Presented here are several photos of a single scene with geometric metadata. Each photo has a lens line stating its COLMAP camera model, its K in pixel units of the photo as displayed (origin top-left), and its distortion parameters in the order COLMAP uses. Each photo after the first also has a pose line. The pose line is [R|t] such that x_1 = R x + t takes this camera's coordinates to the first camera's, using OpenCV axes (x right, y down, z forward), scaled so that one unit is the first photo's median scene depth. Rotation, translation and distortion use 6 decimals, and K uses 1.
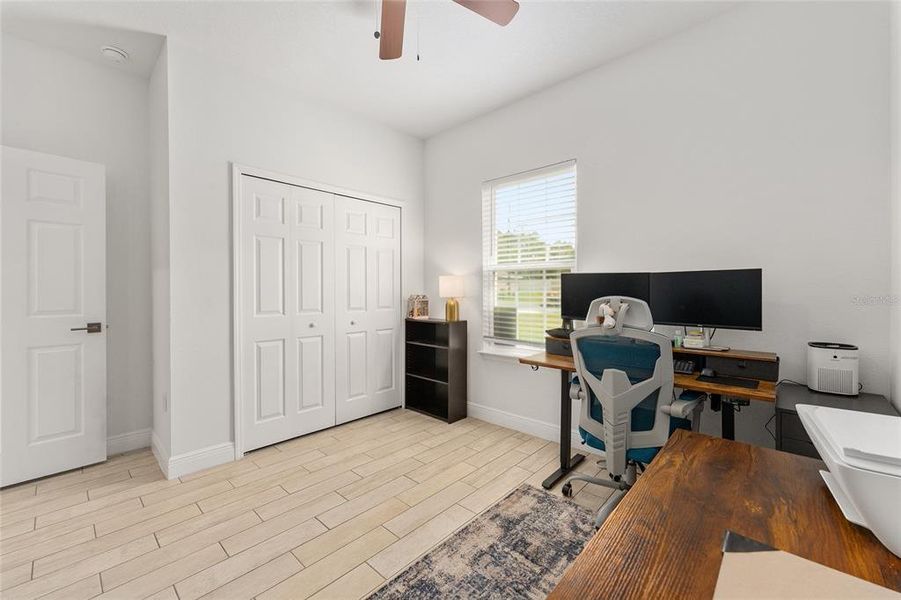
lens RADIAL K [[370.1, 0, 453.4], [0, 370.1, 288.7], [0, 0, 1]] dist [0.000724, 0.000094]
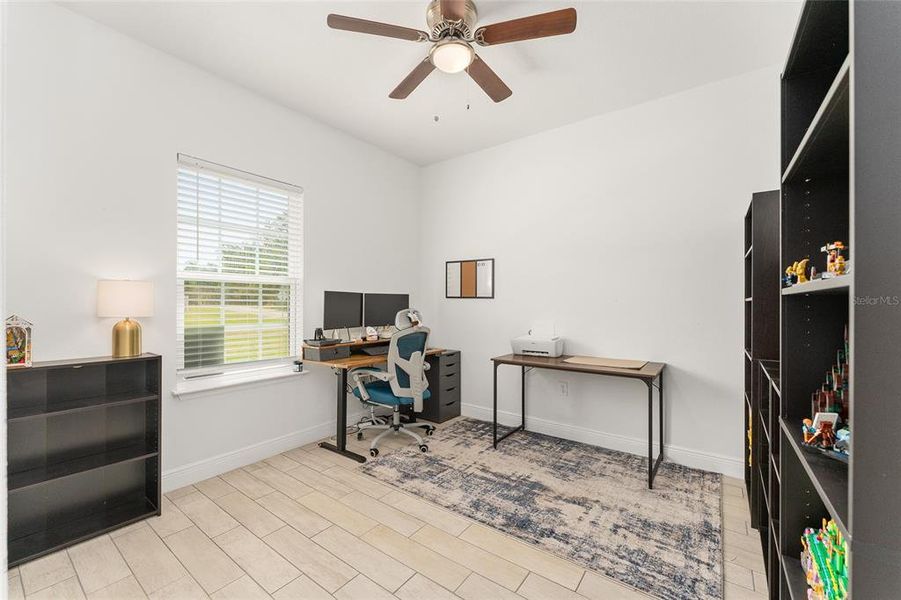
lens RADIAL K [[358.6, 0, 449.5], [0, 358.6, 300.9], [0, 0, 1]] dist [0.000987, -0.000312]
pose [[-0.102126, 0.011023, 0.994710, -0.796198], [0.000069, 0.999939, -0.011074, 0.004447], [-0.994771, -0.001062, -0.102120, 0.664999]]
